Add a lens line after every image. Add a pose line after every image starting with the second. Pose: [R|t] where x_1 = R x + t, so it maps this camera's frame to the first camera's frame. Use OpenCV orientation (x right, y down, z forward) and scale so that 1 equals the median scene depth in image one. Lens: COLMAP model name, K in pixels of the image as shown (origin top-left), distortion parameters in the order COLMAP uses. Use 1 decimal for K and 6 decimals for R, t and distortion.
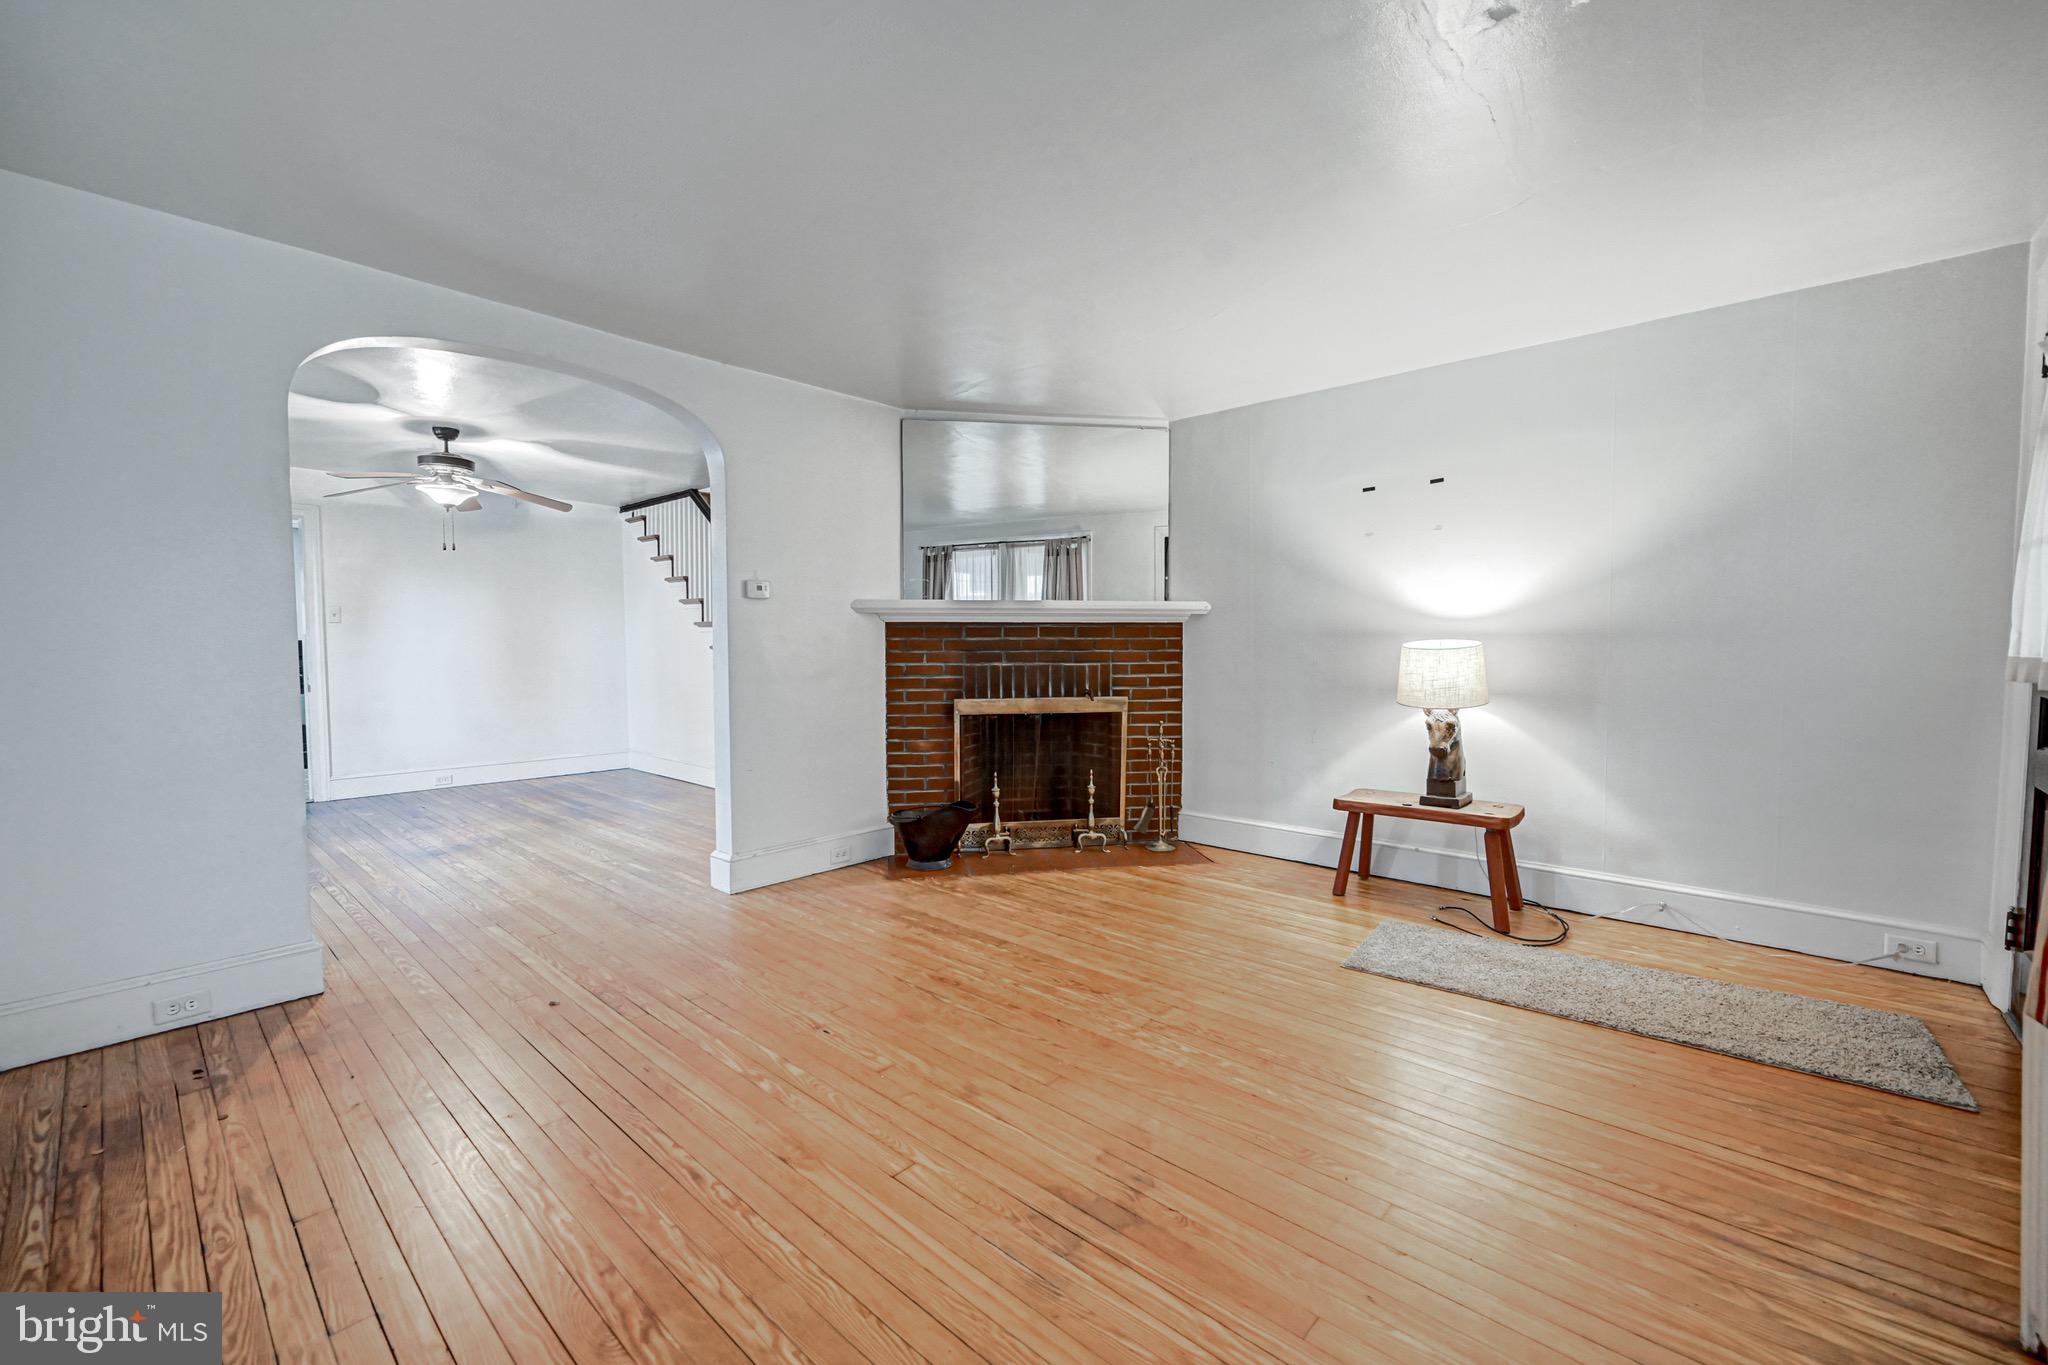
lens RADIAL K [[824.6, 0, 1024.0], [0, 824.6, 682.5], [0, 0, 1]] dist [-0.001590, -0.000175]
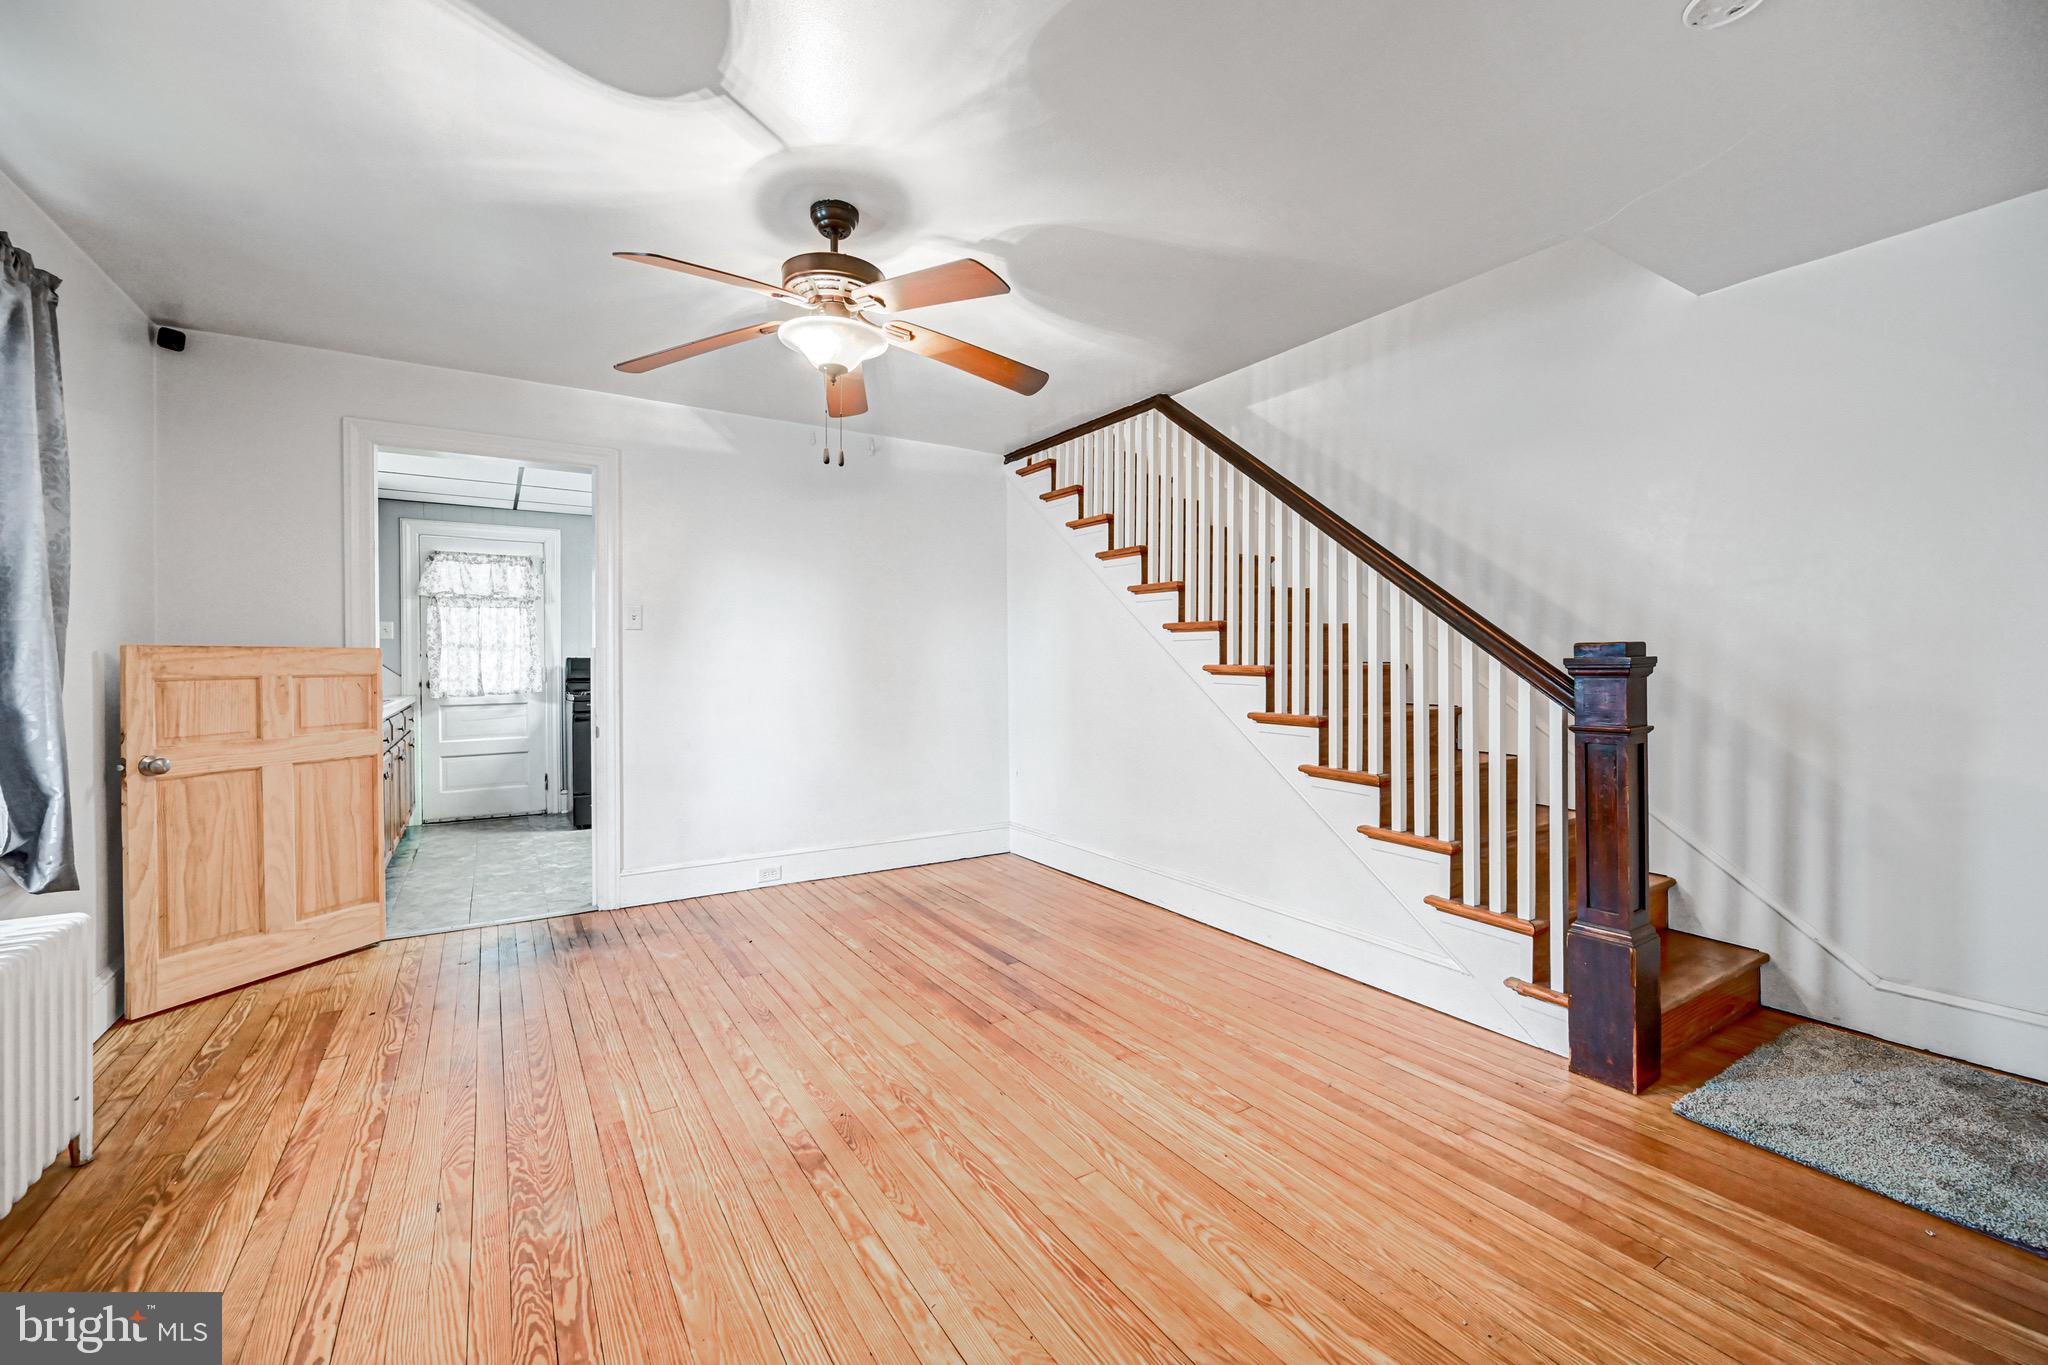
lens RADIAL K [[831.6, 0, 1014.6], [0, 831.6, 663.1], [0, 0, 1]] dist [-0.001675, 0.000109]
pose [[0.961256, -0.000420, -0.275656, -0.500731], [-0.011804, 0.999019, -0.042683, -0.030352], [0.275403, 0.044283, 0.960308, 0.618595]]
